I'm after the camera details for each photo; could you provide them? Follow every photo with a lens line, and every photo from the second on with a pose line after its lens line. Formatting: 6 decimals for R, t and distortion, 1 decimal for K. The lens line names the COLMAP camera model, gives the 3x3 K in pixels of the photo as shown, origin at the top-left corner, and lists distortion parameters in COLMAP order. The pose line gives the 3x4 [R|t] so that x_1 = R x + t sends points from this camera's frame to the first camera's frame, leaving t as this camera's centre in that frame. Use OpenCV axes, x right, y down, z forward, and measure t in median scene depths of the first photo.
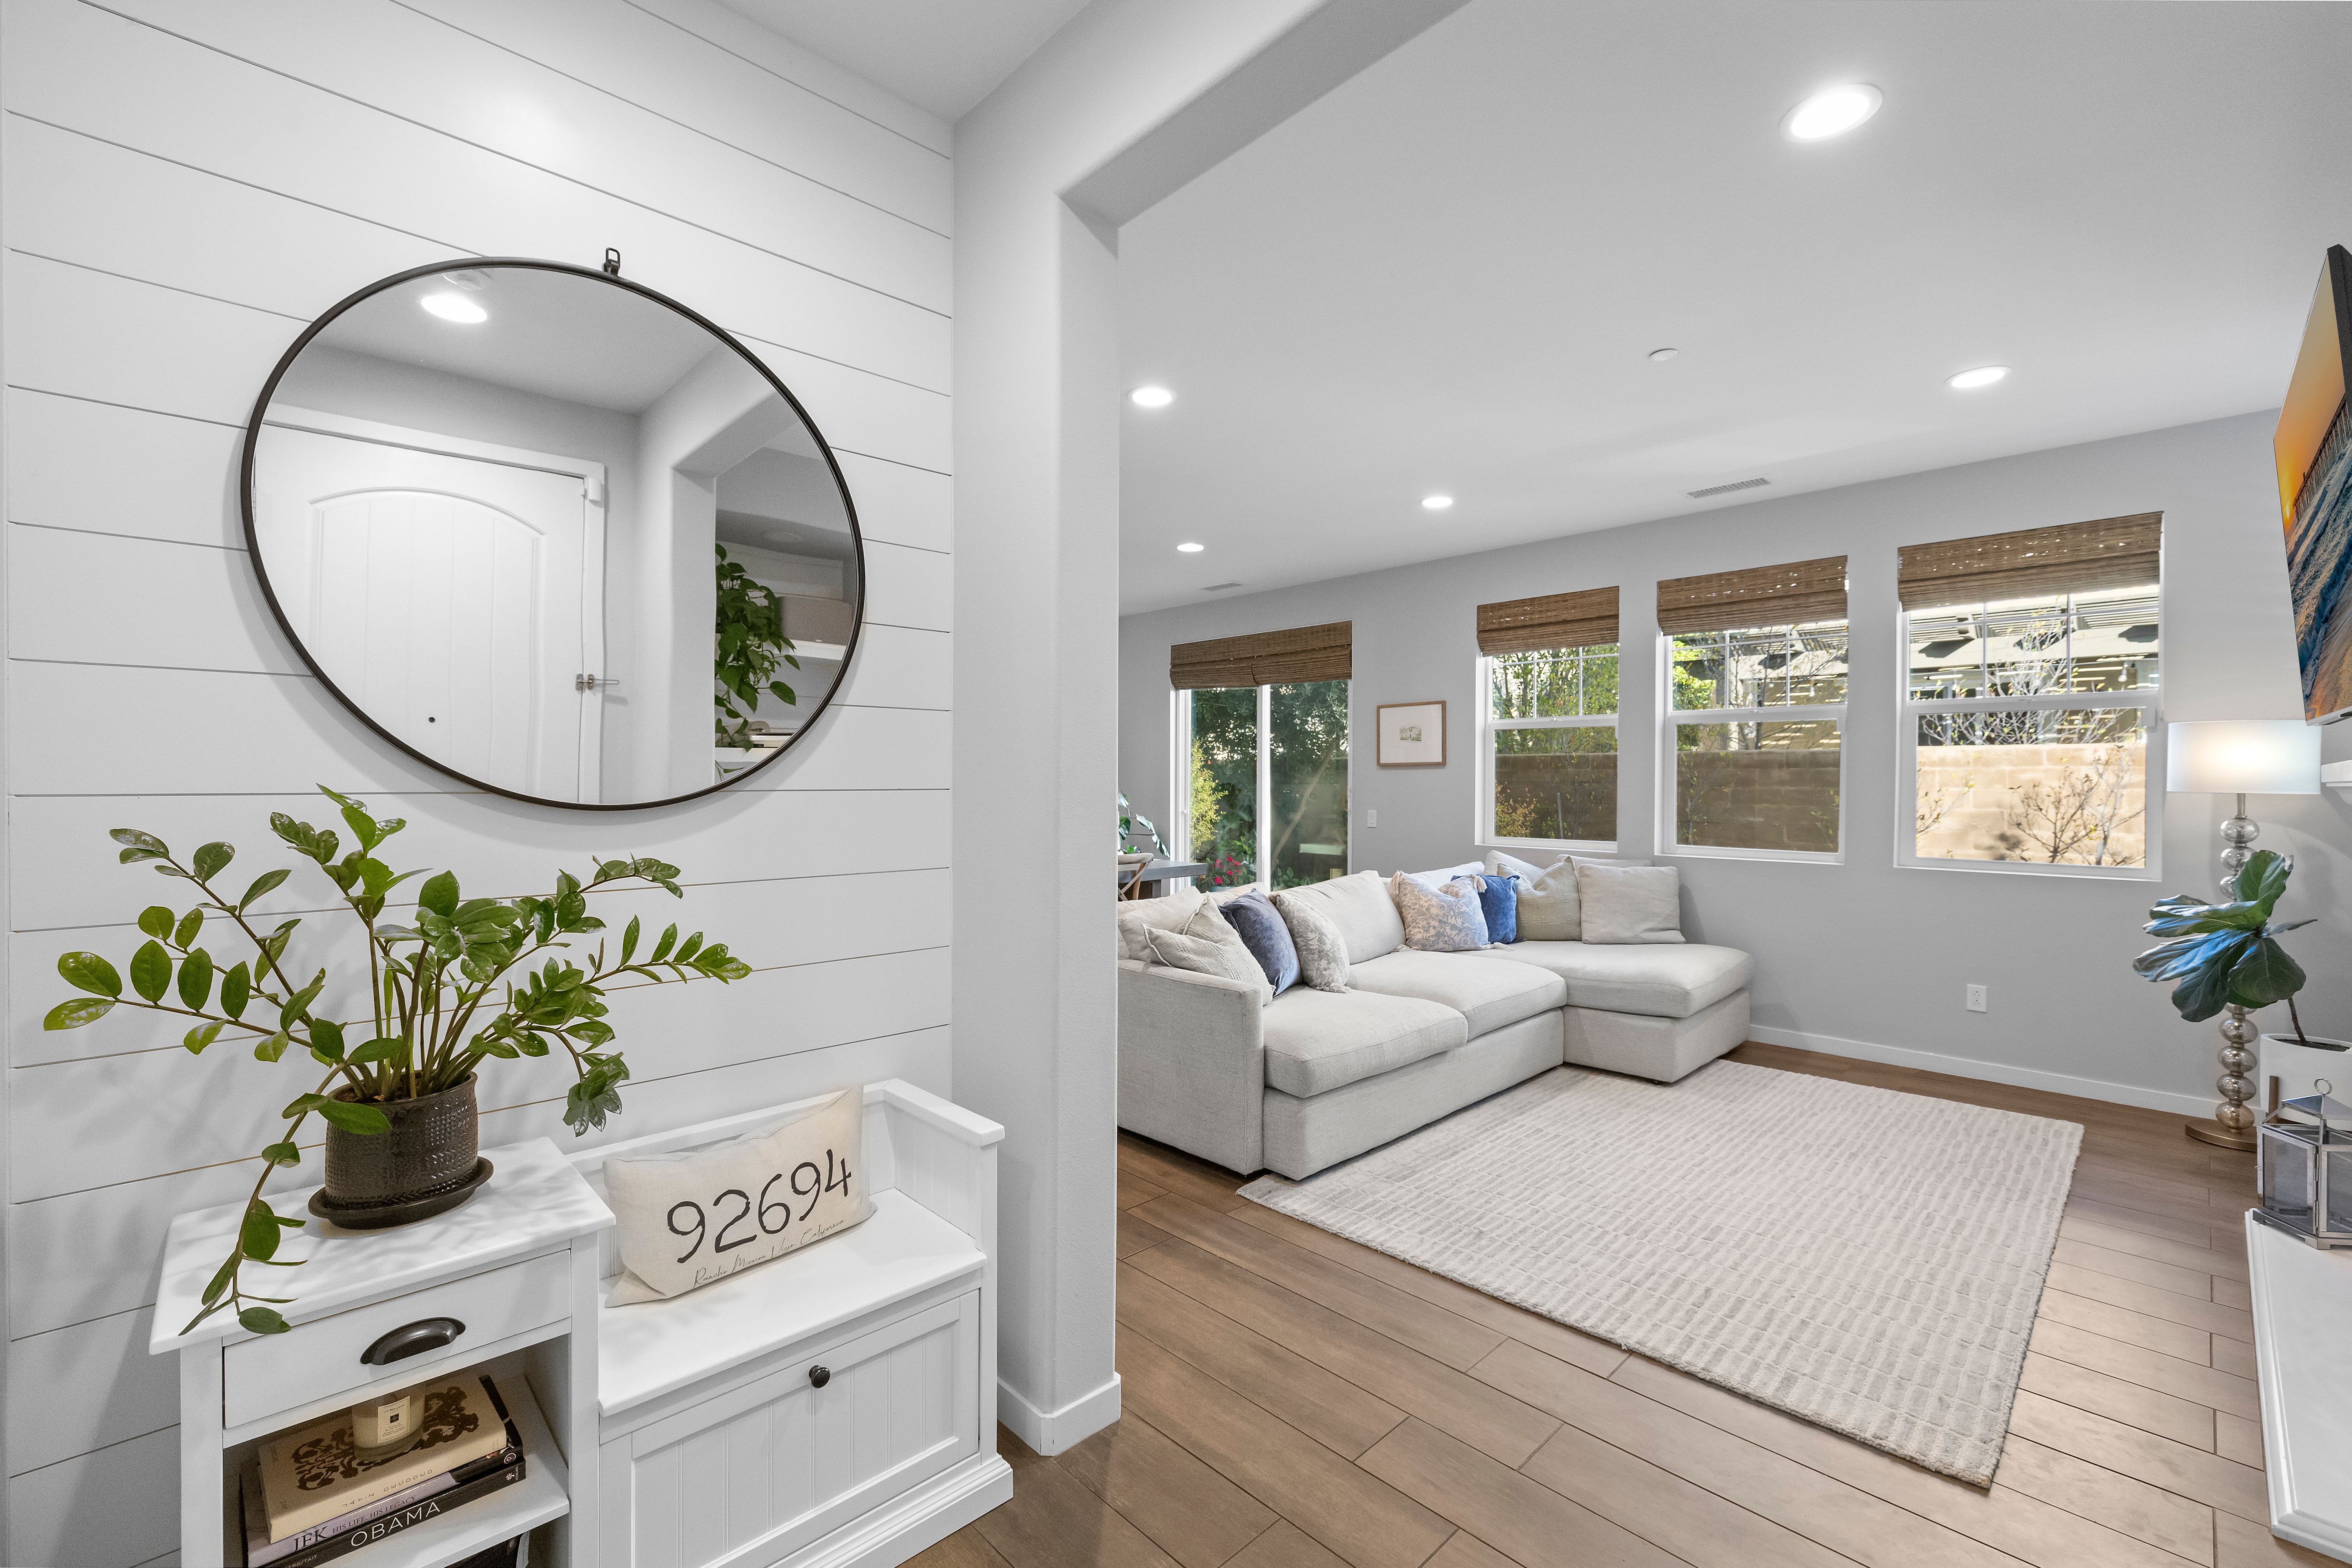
lens RADIAL K [[992.6, 0, 1180.3], [0, 992.6, 780.2], [0, 0, 1]] dist [-0.001740, -0.000787]
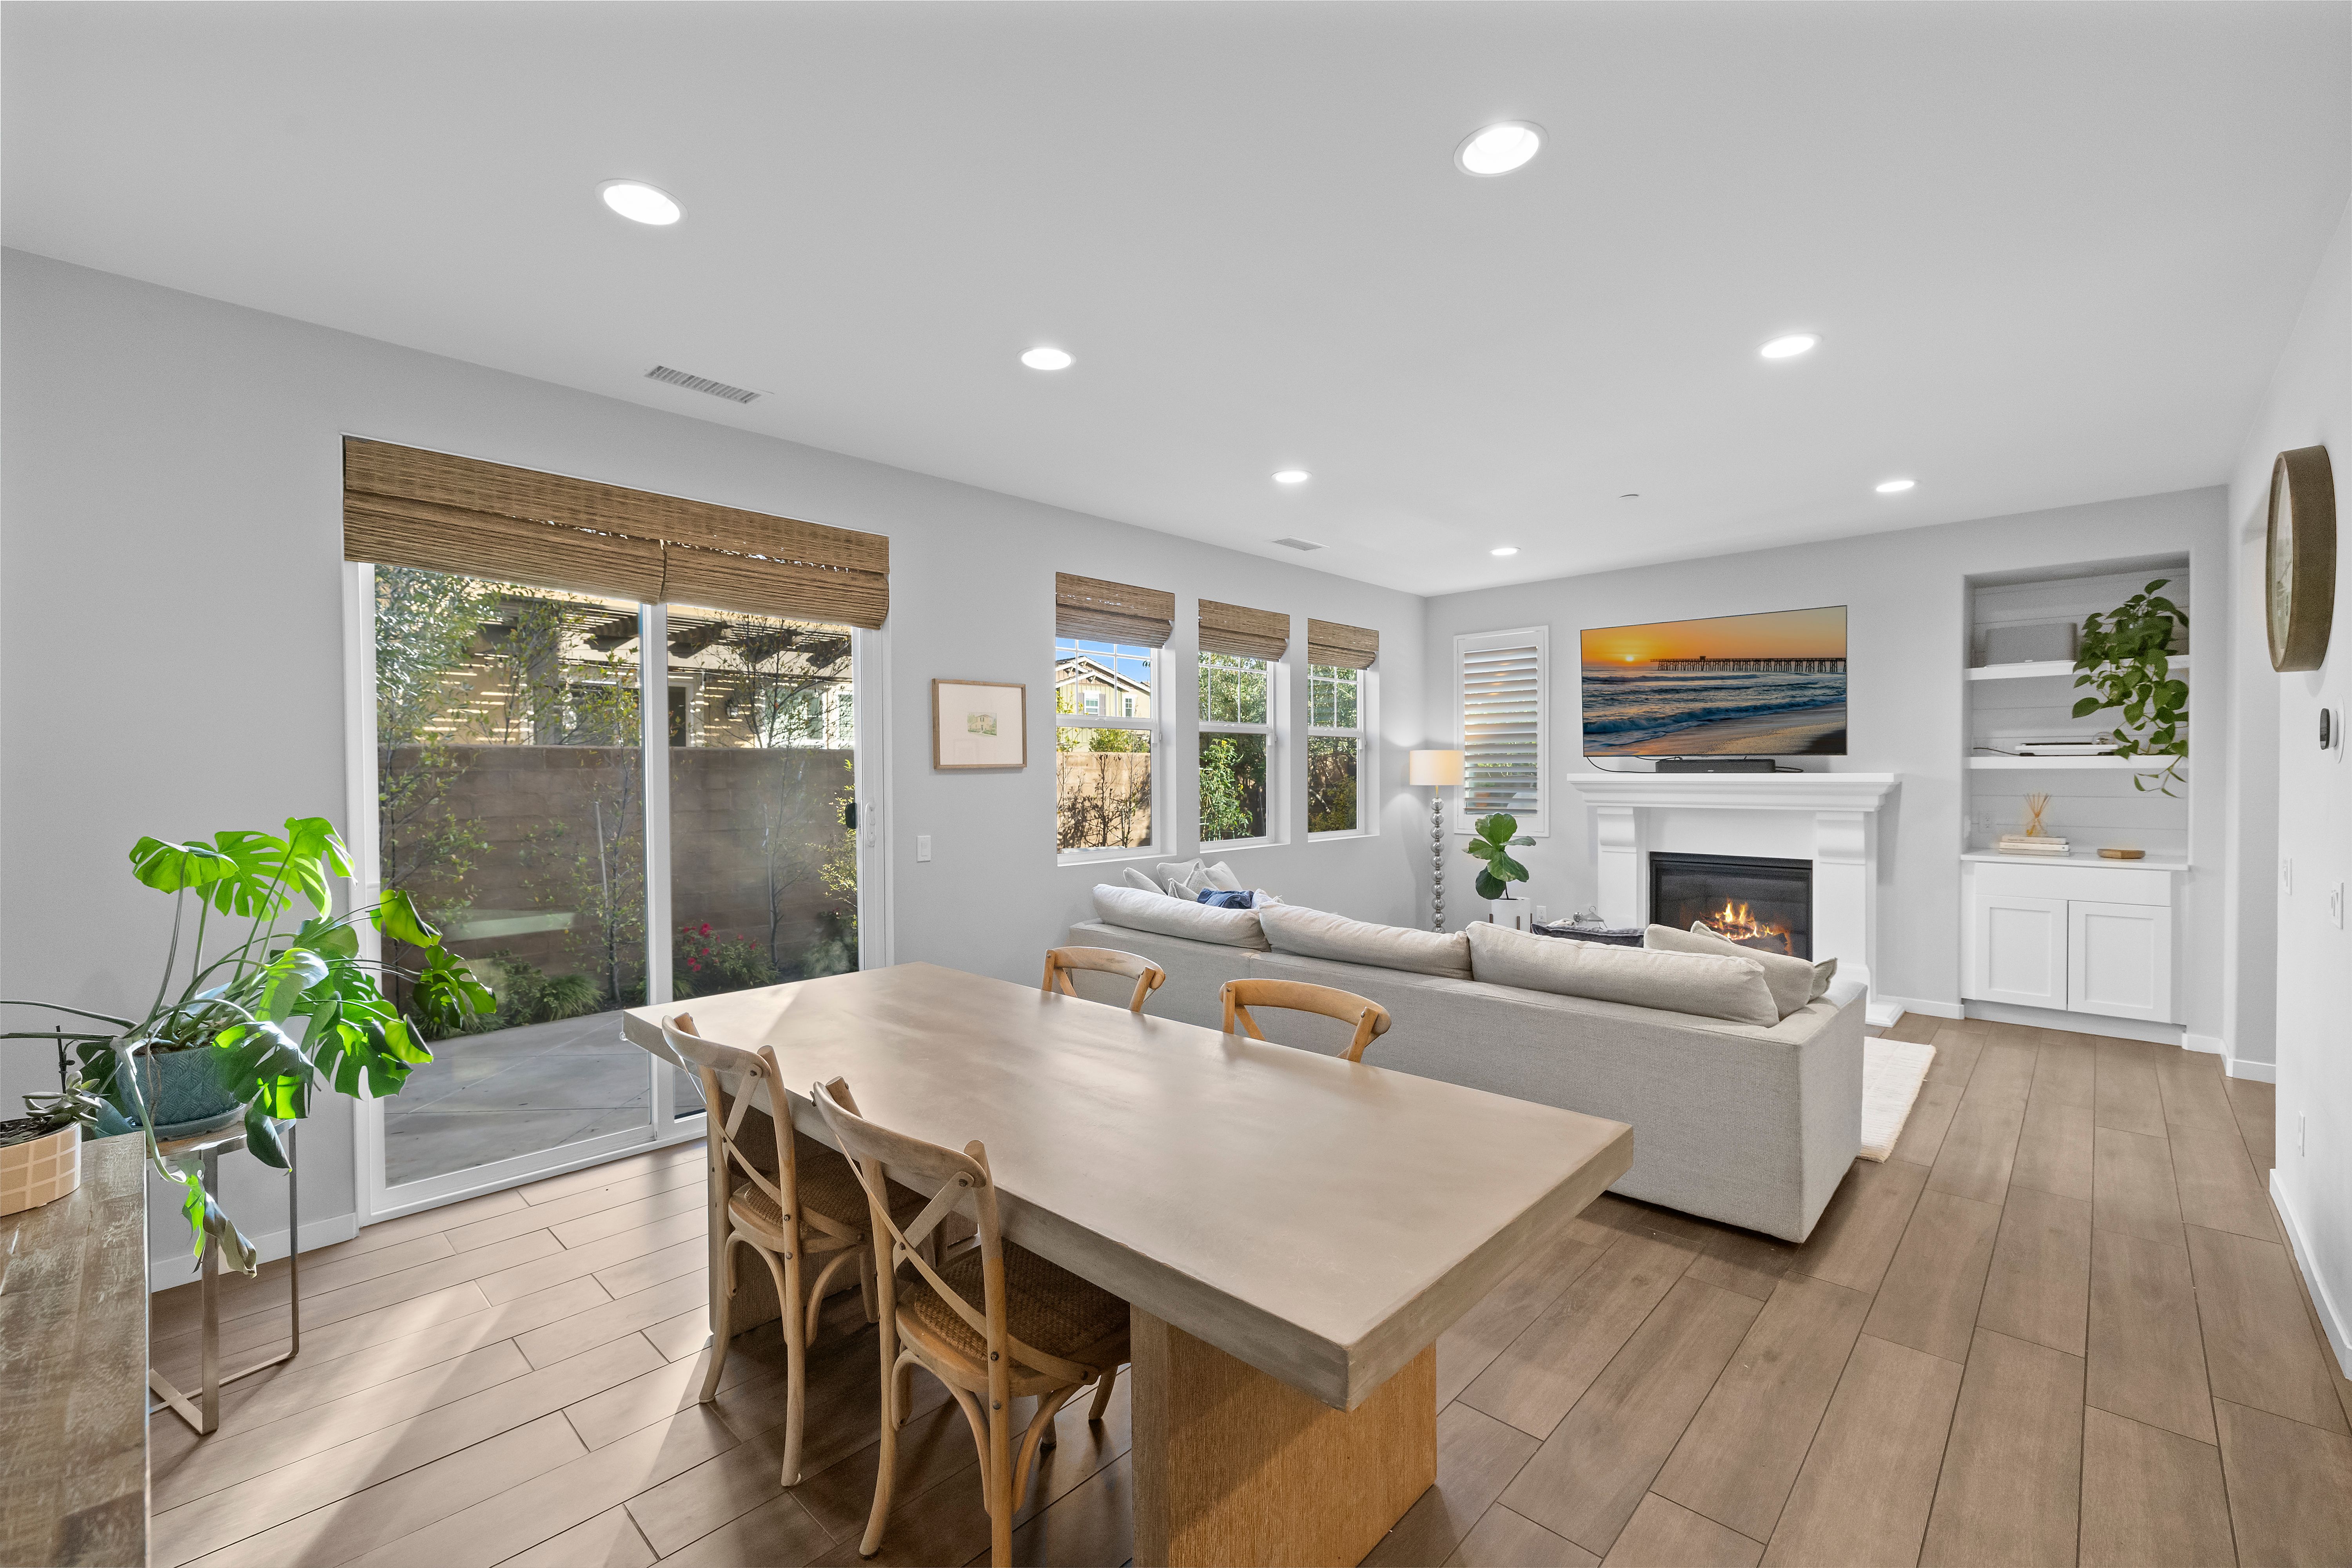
lens RADIAL K [[992.6, 0, 1178.2], [0, 992.6, 778.6], [0, 0, 1]] dist [-0.001740, -0.000787]
pose [[-0.056785, -0.021792, 0.998149, -0.490768], [-0.001577, 0.999762, 0.021737, -0.023473], [-0.998385, -0.000340, -0.056806, 0.897093]]
